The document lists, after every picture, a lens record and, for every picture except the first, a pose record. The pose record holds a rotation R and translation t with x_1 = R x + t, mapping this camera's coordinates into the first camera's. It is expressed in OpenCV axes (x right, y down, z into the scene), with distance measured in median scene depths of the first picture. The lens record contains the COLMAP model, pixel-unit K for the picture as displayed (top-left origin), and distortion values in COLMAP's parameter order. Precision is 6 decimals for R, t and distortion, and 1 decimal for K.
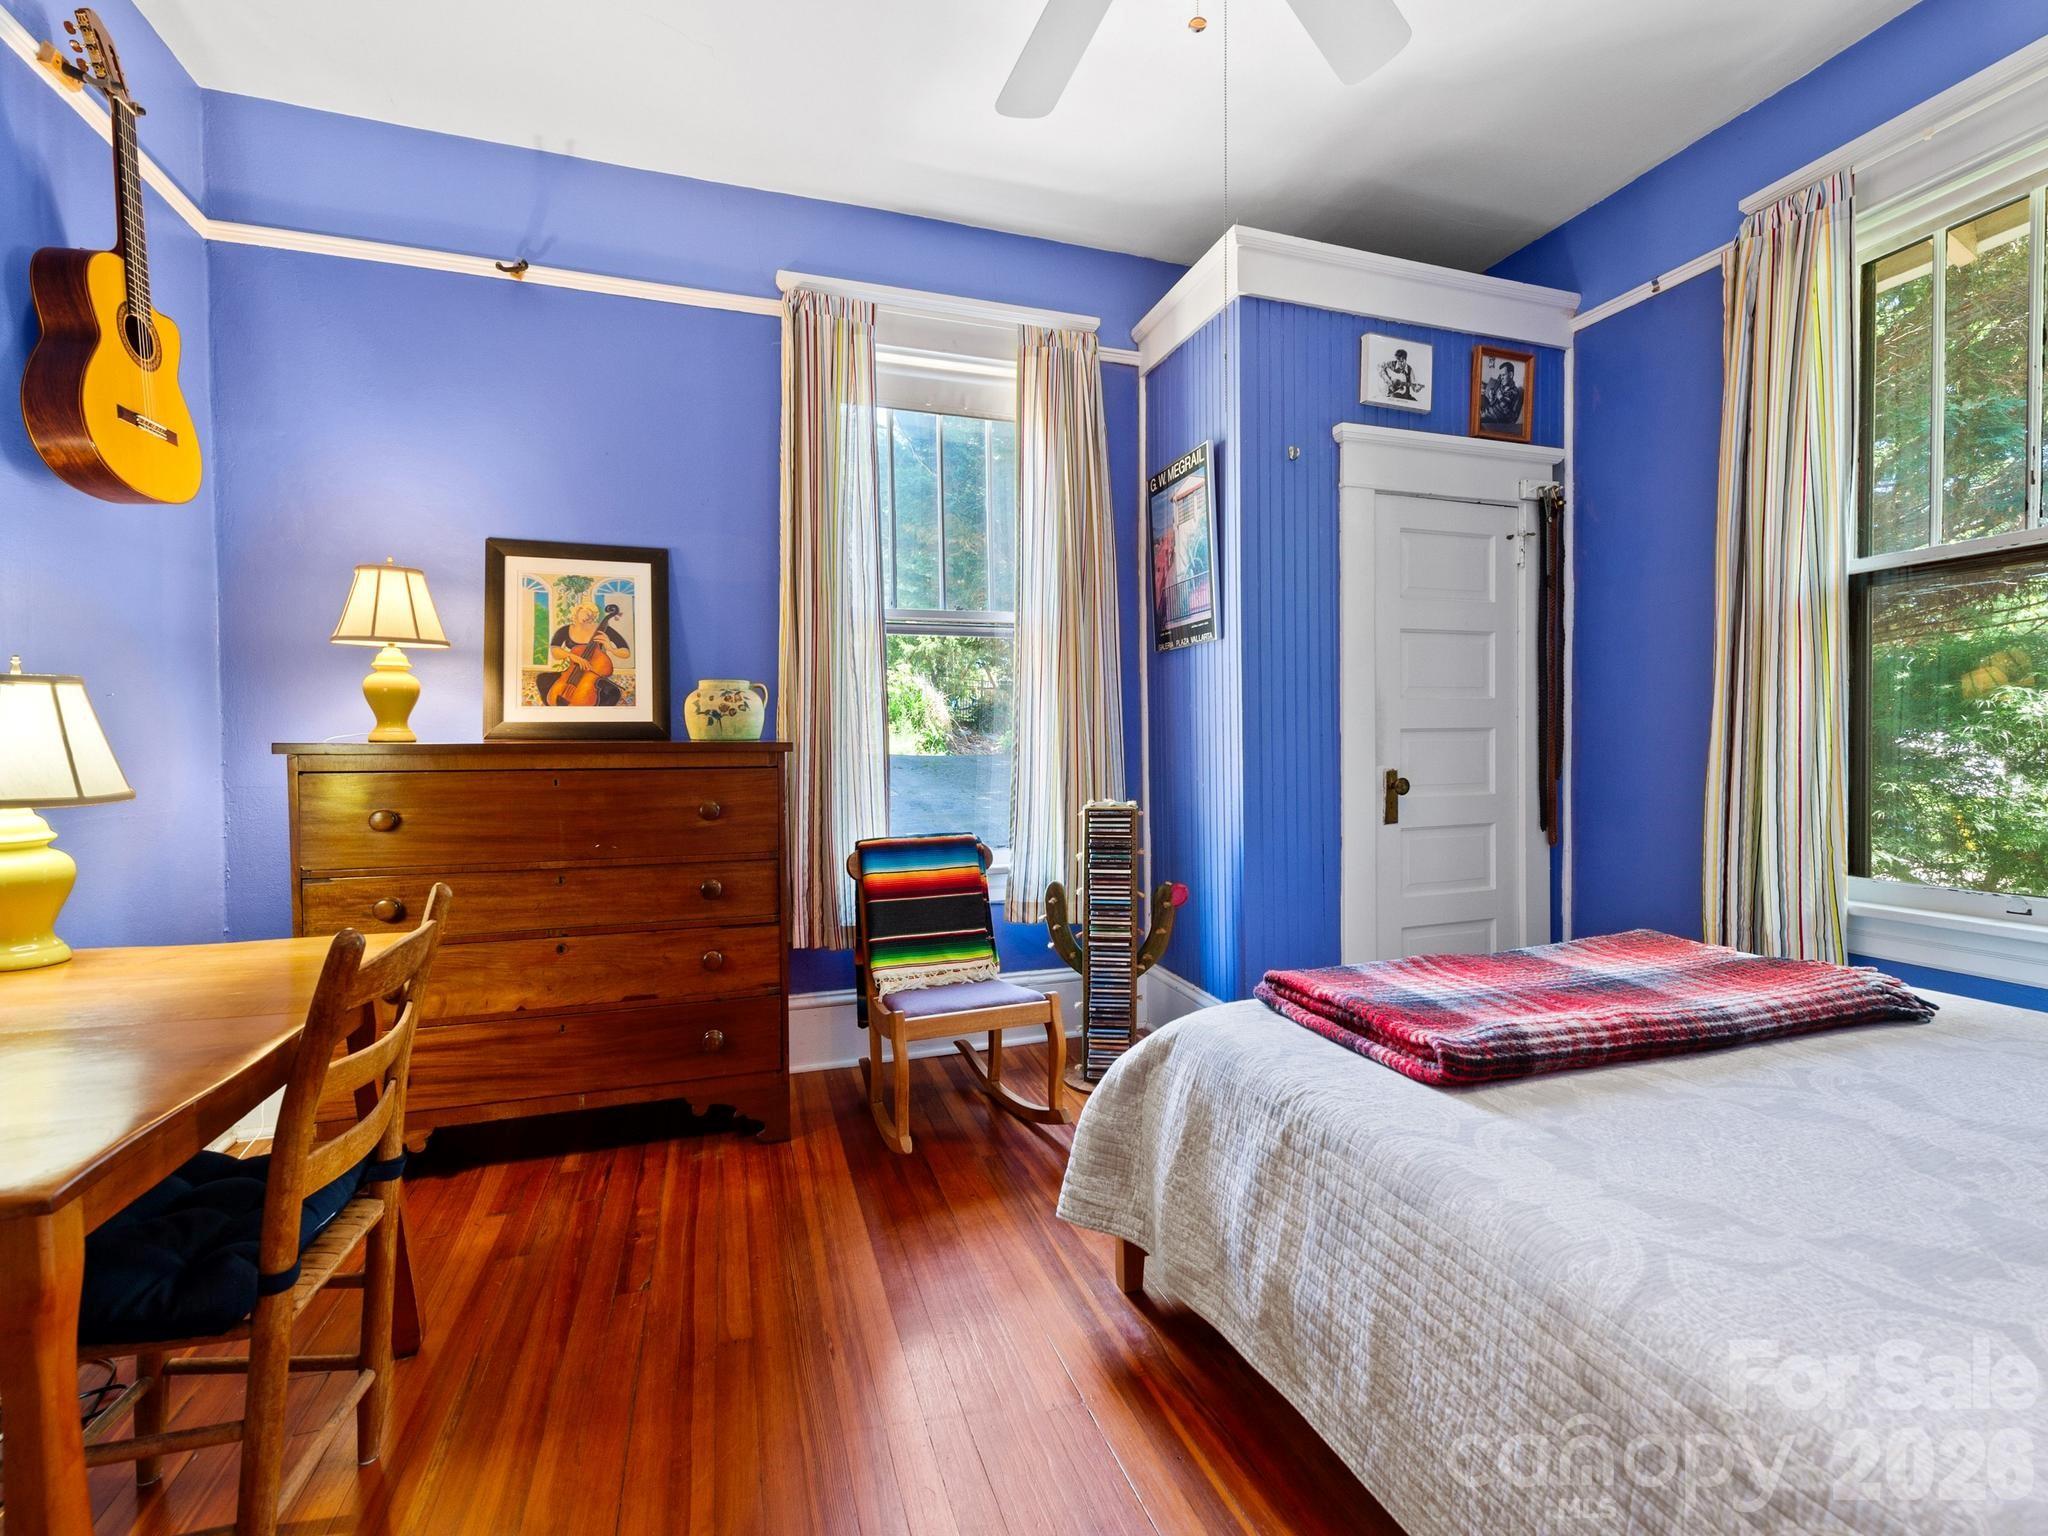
lens RADIAL K [[922.0, 0, 1019.2], [0, 922.0, 763.3], [0, 0, 1]] dist [0.012275, -0.001542]
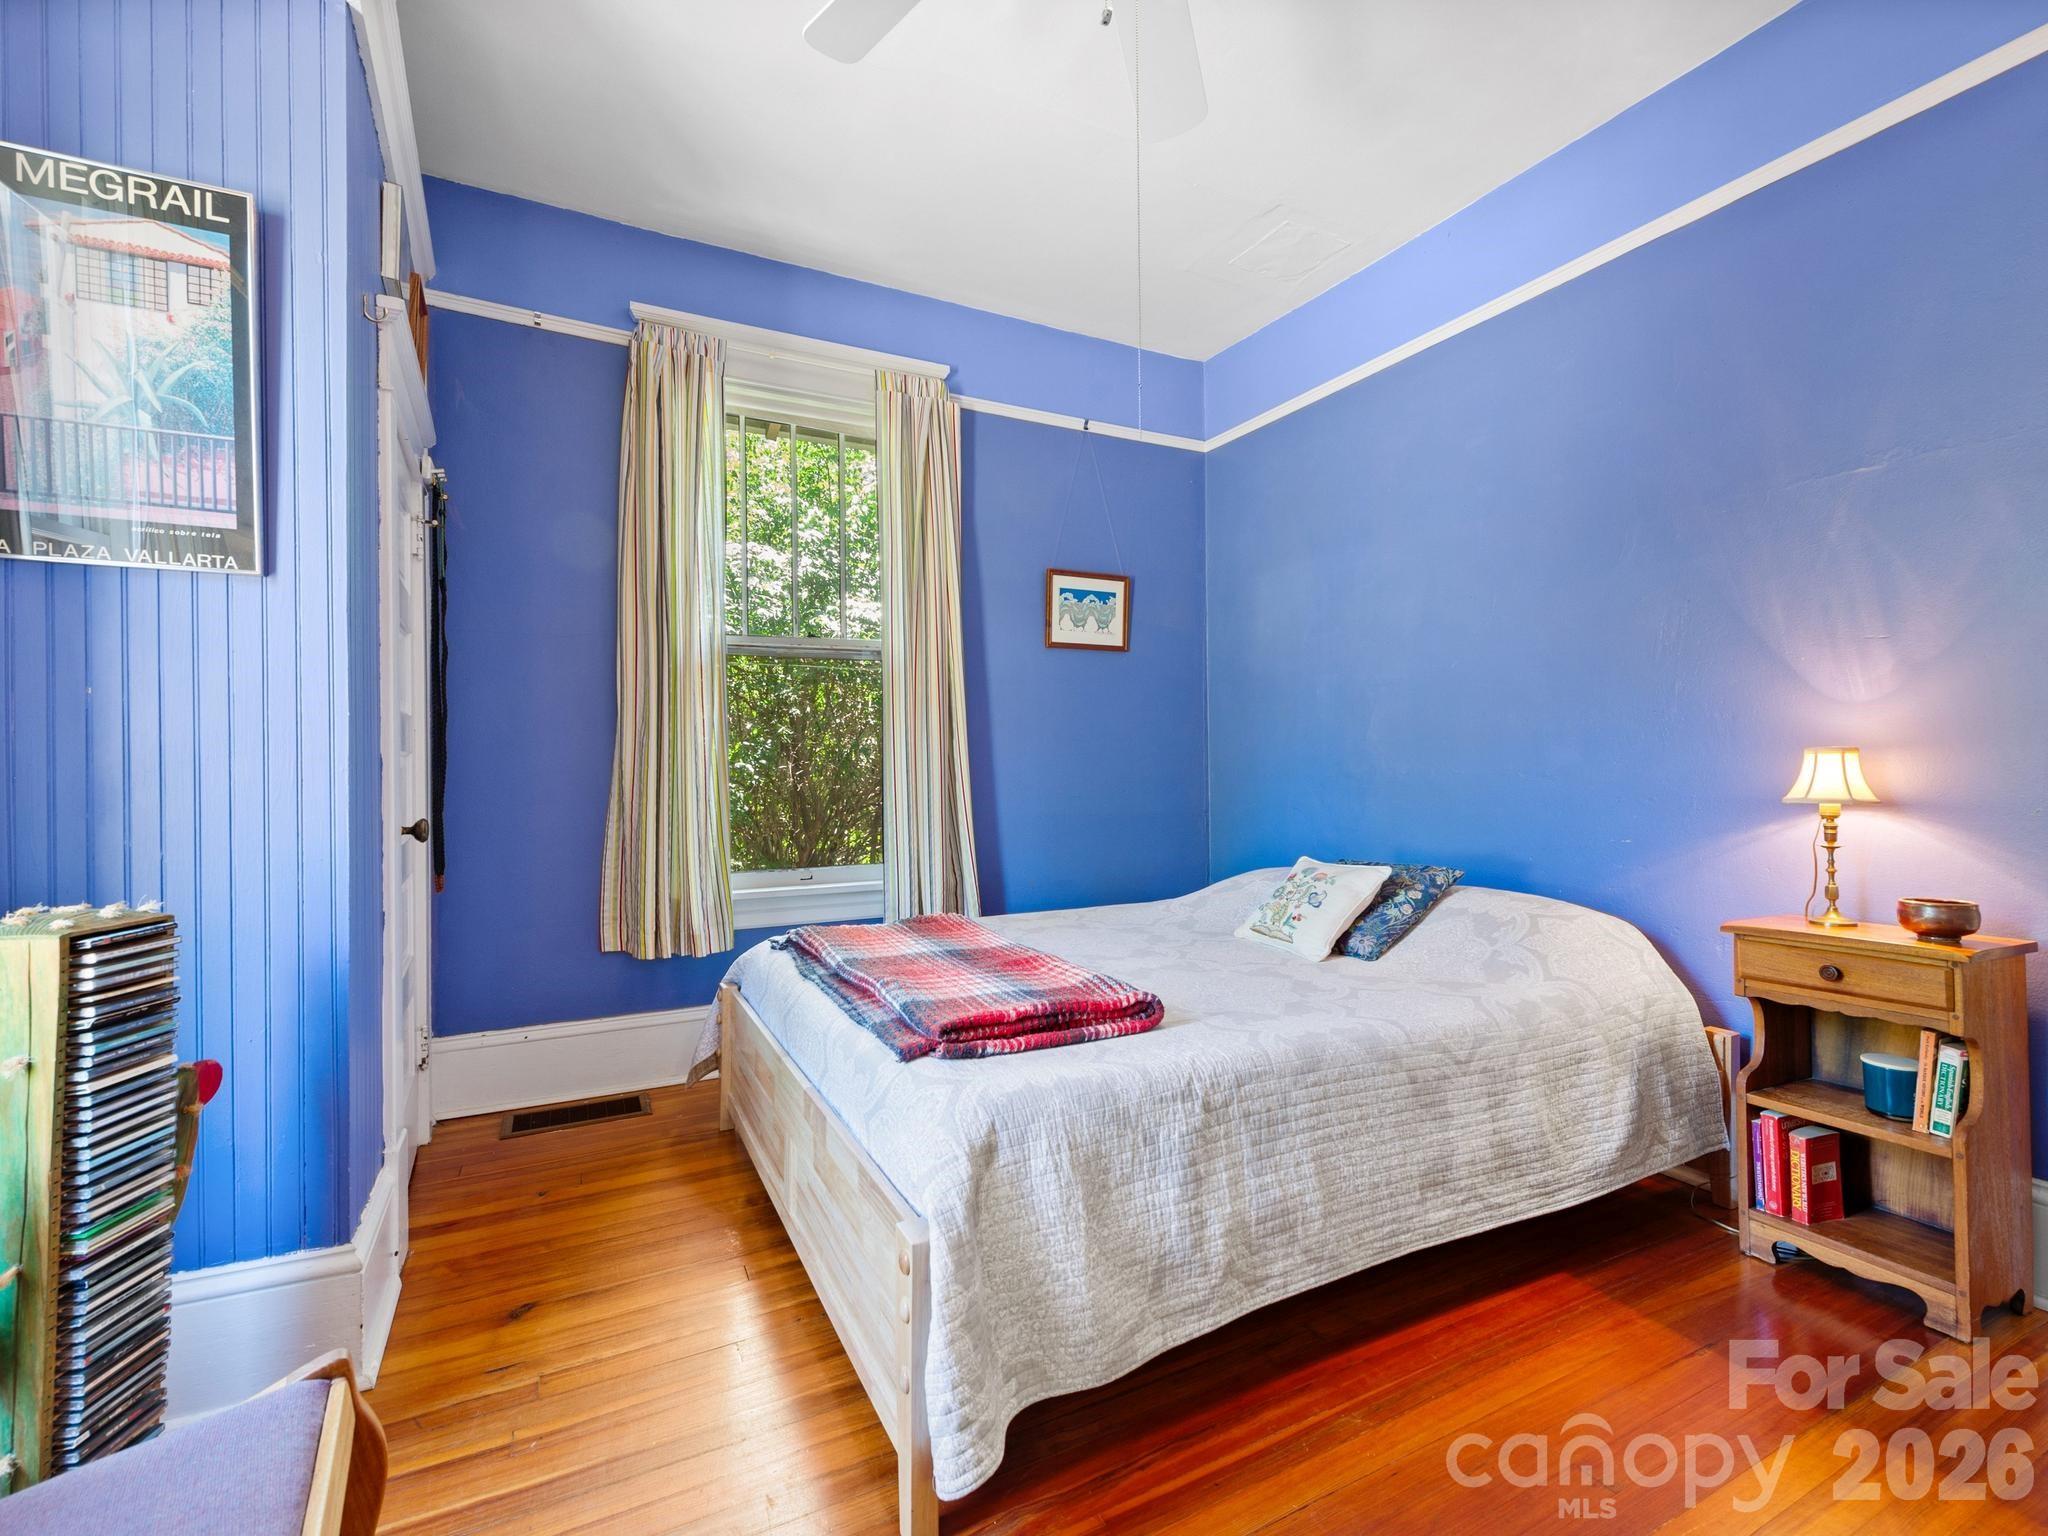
lens RADIAL K [[922.0, 0, 1012.0], [0, 922.0, 763.3], [0, 0, 1]] dist [0.012275, -0.001542]
pose [[-0.156567, 0.013472, 0.987575, -0.644881], [0.028242, 0.999559, -0.009158, -0.014045], [-0.987263, 0.026458, -0.156879, 1.114577]]
